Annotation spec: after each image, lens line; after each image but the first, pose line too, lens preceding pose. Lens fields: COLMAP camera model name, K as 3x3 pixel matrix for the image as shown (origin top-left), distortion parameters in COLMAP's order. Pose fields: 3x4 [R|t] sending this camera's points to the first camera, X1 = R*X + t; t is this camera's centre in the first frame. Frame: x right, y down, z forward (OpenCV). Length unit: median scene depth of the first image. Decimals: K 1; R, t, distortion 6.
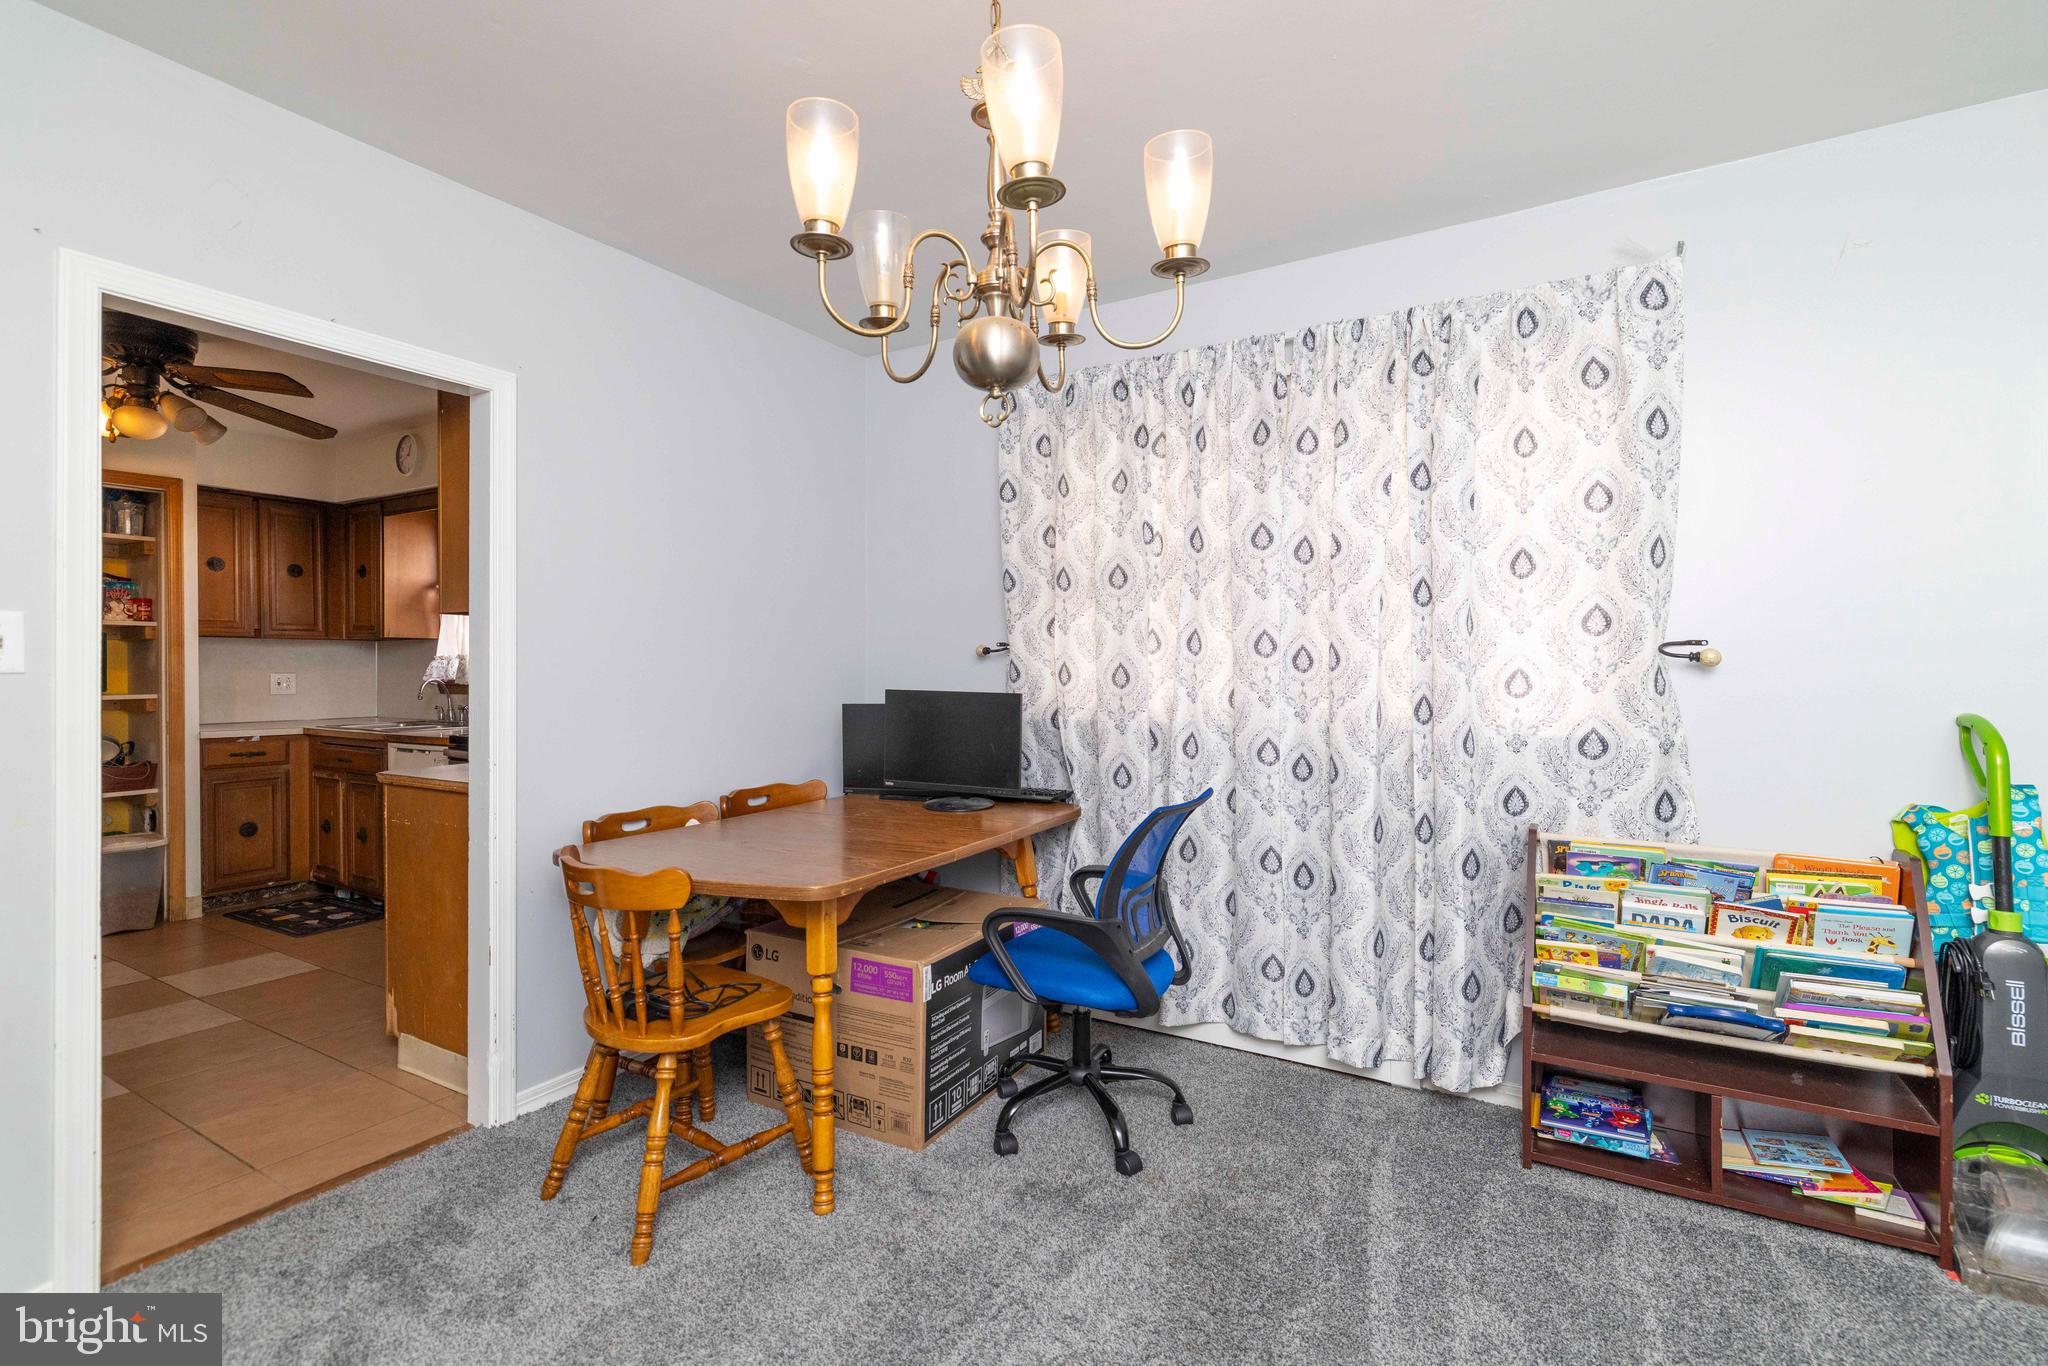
lens RADIAL K [[956.5, 0, 1004.2], [0, 956.5, 680.1], [0, 0, 1]] dist [-0.002539, 0.000150]
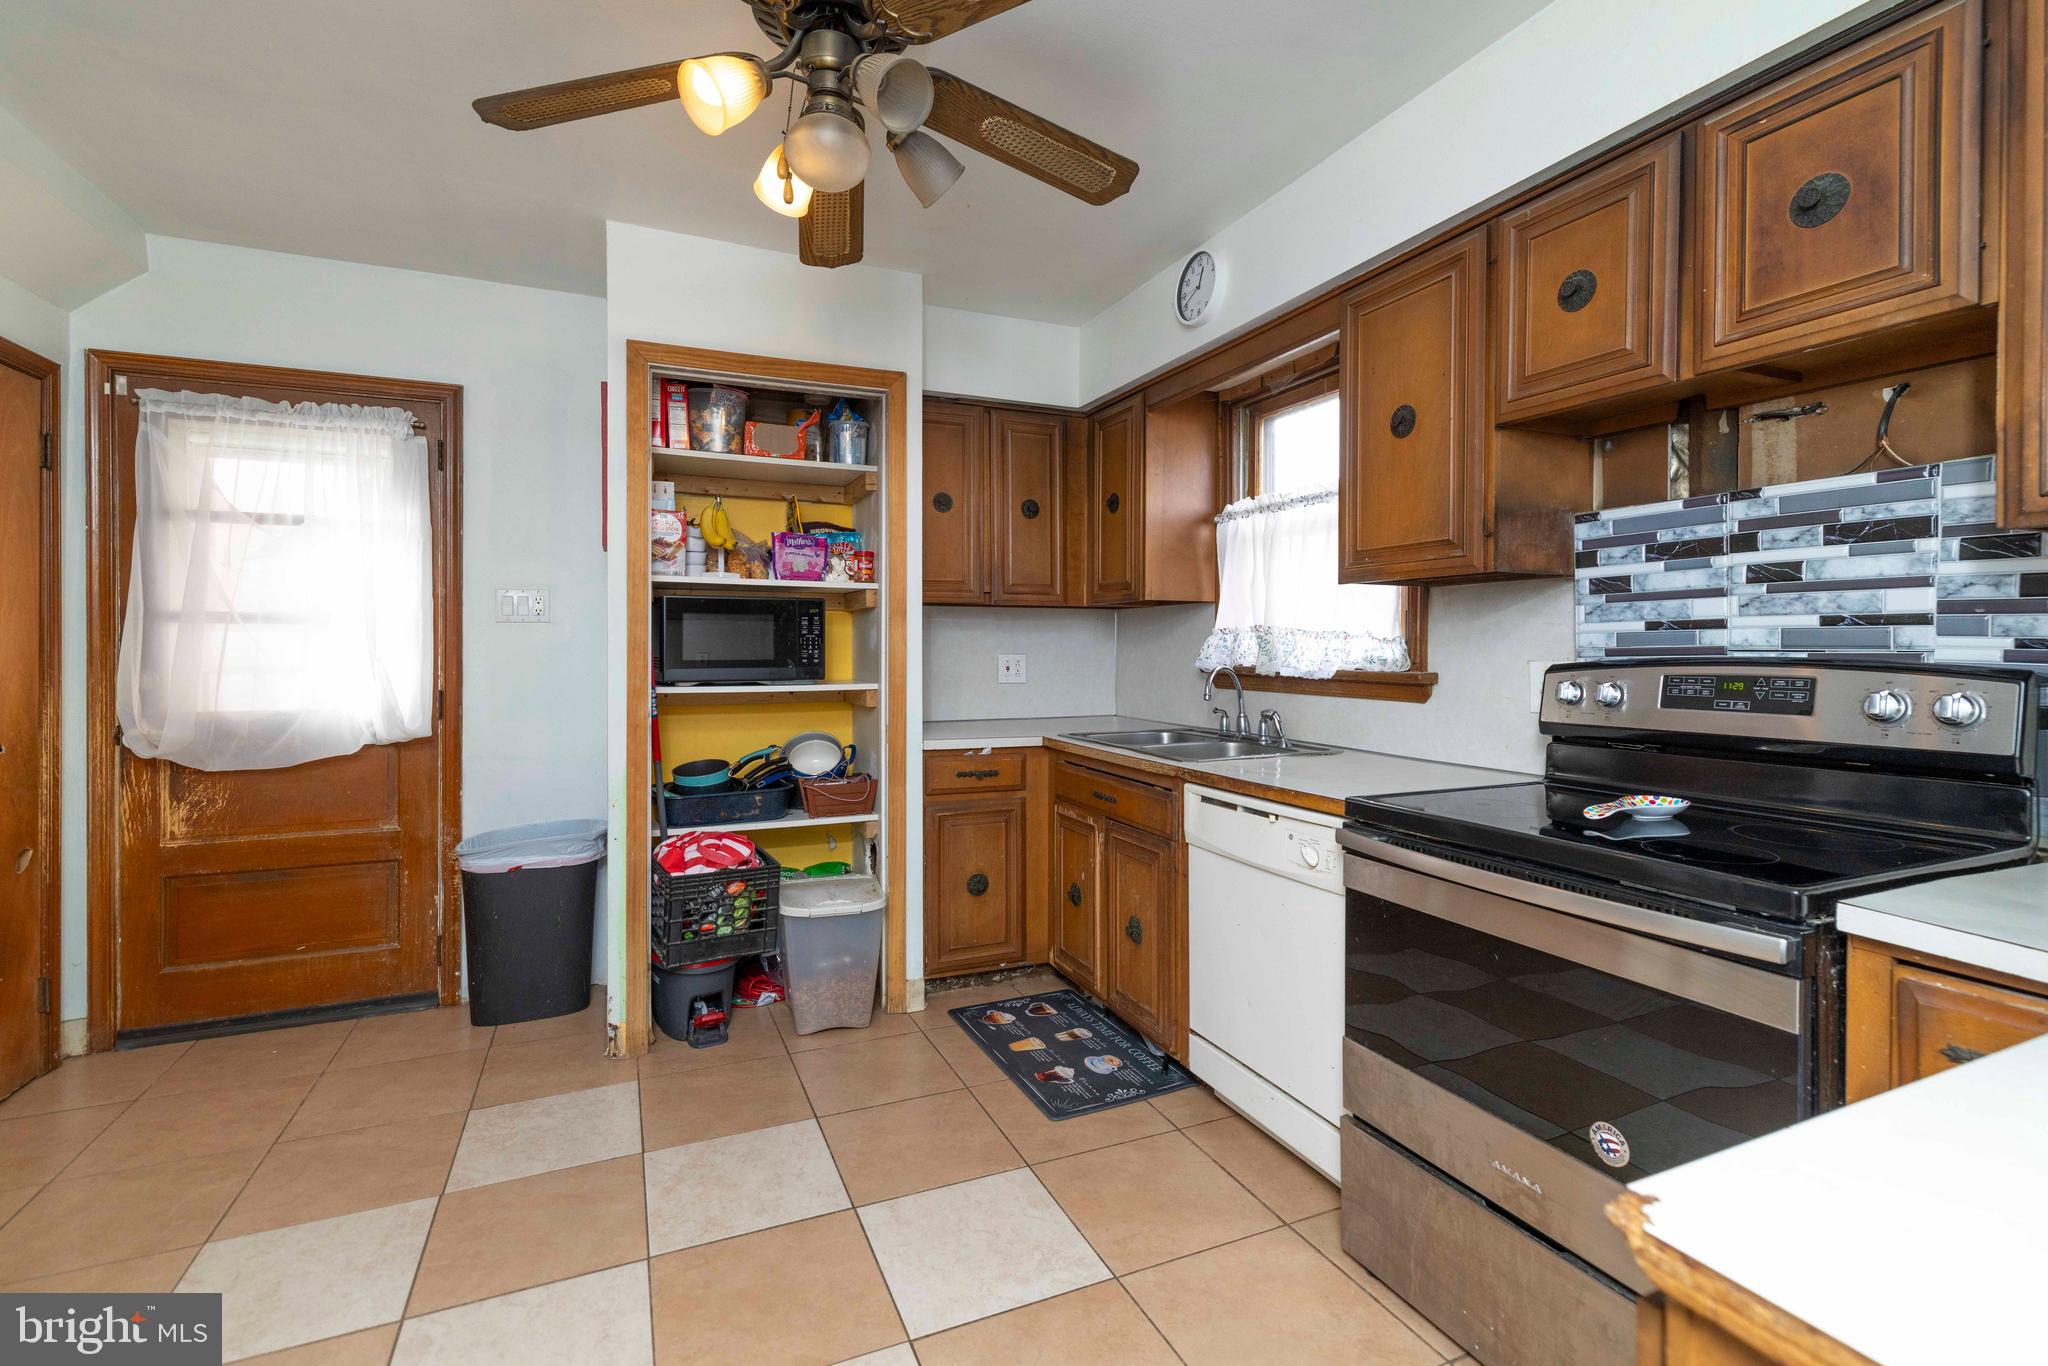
lens RADIAL K [[922.7, 0, 1023.0], [0, 922.7, 658.2], [0, 0, 1]] dist [-0.002232, 0.000334]
pose [[0.827810, 0.007665, -0.560956, -0.643244], [-0.006543, 0.999971, 0.004007, -0.013008], [0.560970, 0.000353, 0.827836, 0.767433]]
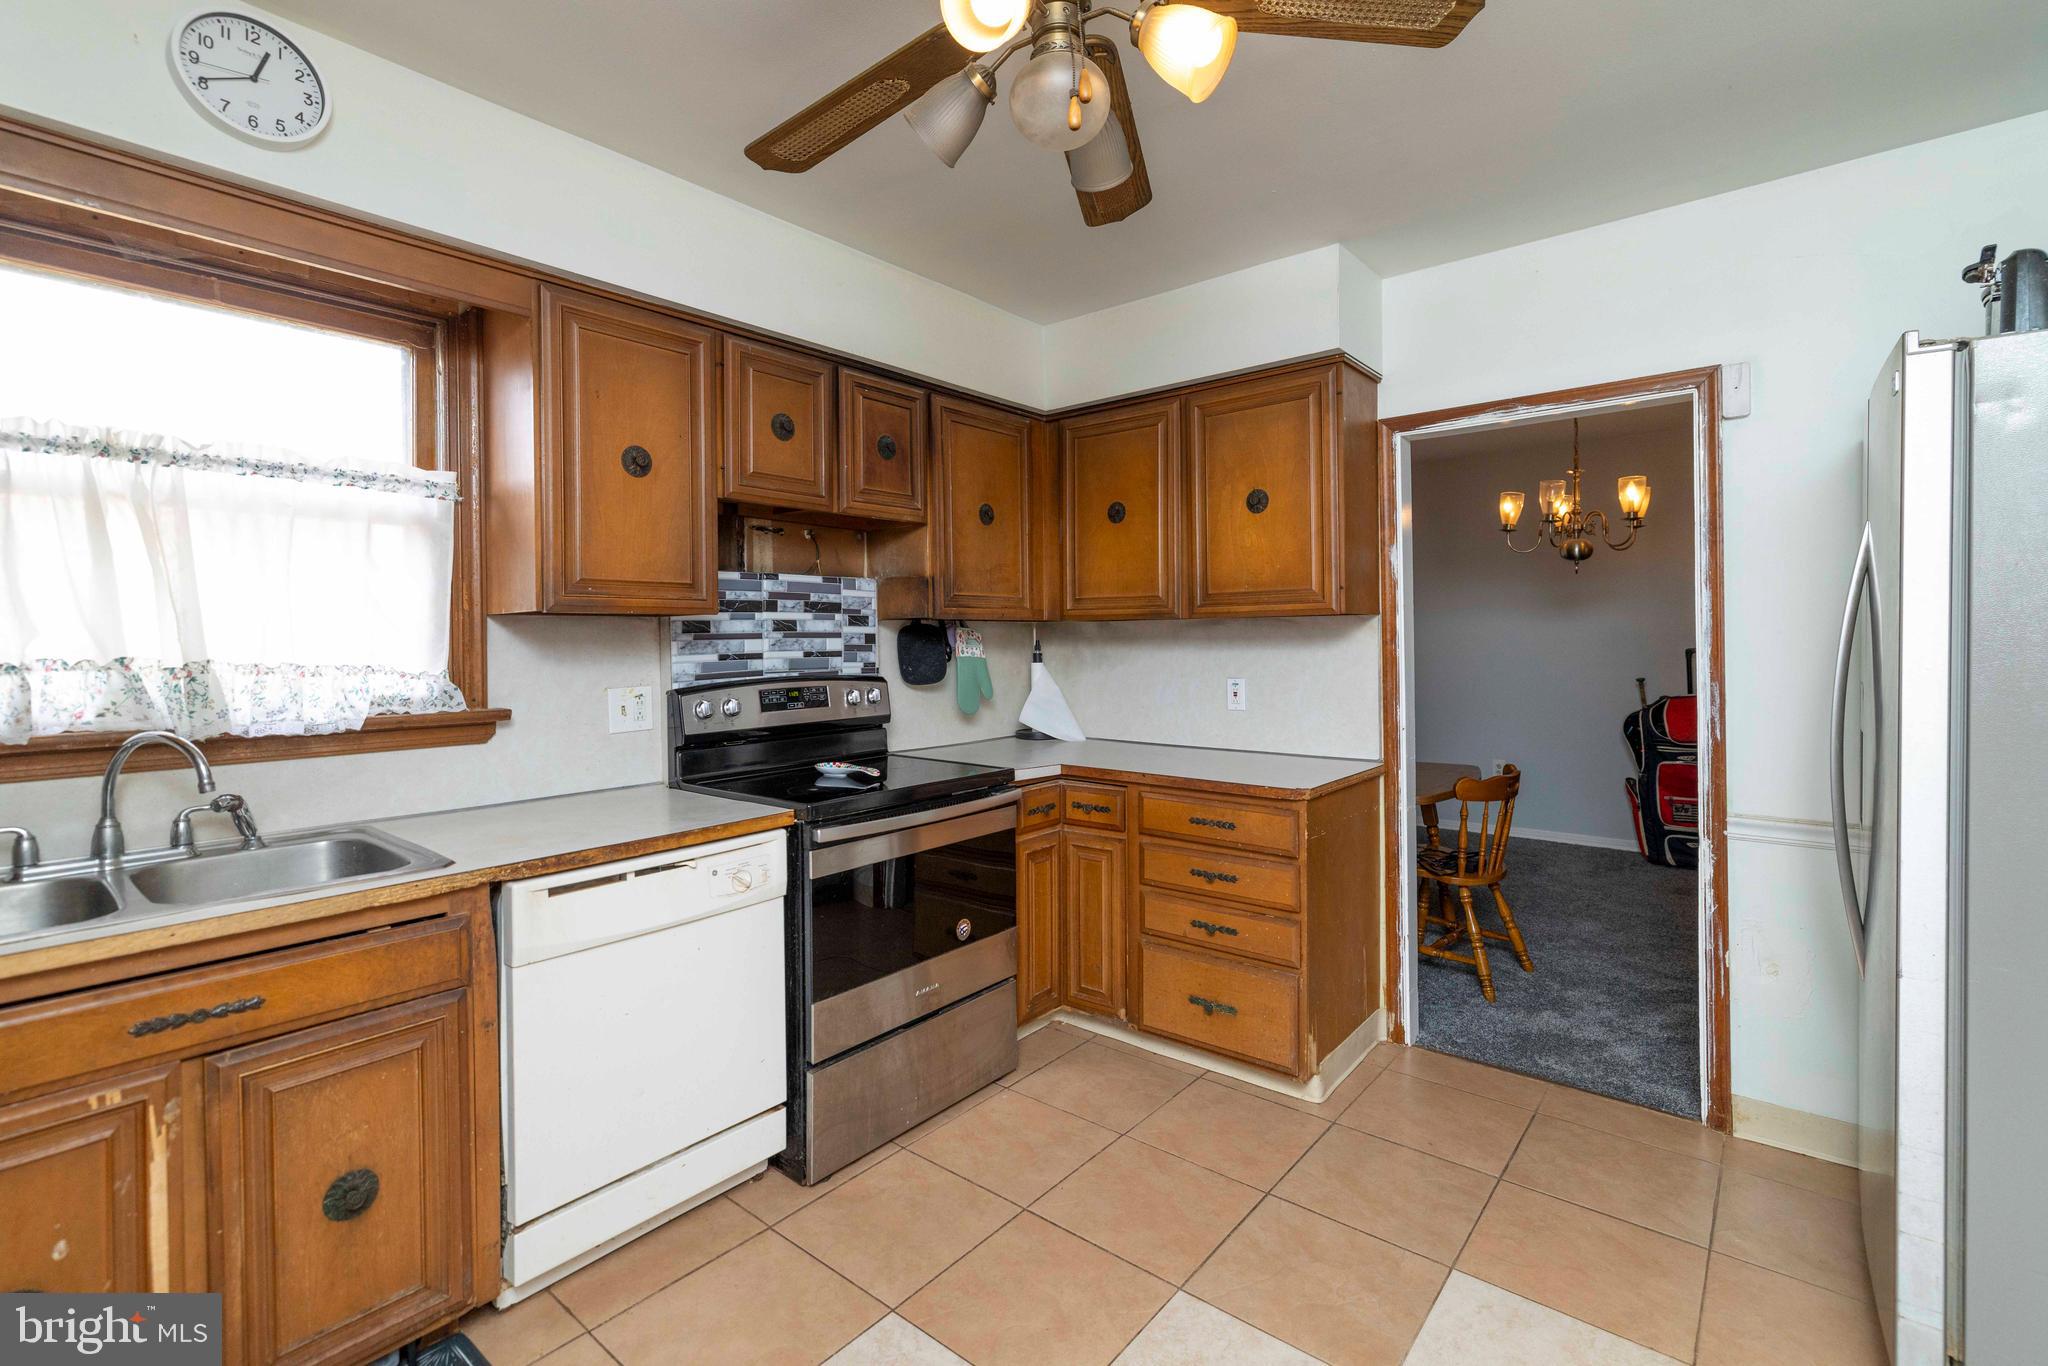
lens RADIAL K [[922.7, 0, 1023.0], [0, 922.7, 658.2], [0, 0, 1]] dist [-0.002232, 0.000334]
pose [[0.134213, -0.020681, 0.990737, -1.513141], [0.023068, 0.999576, 0.017740, -0.044613], [-0.990684, 0.020473, 0.134633, 1.130462]]
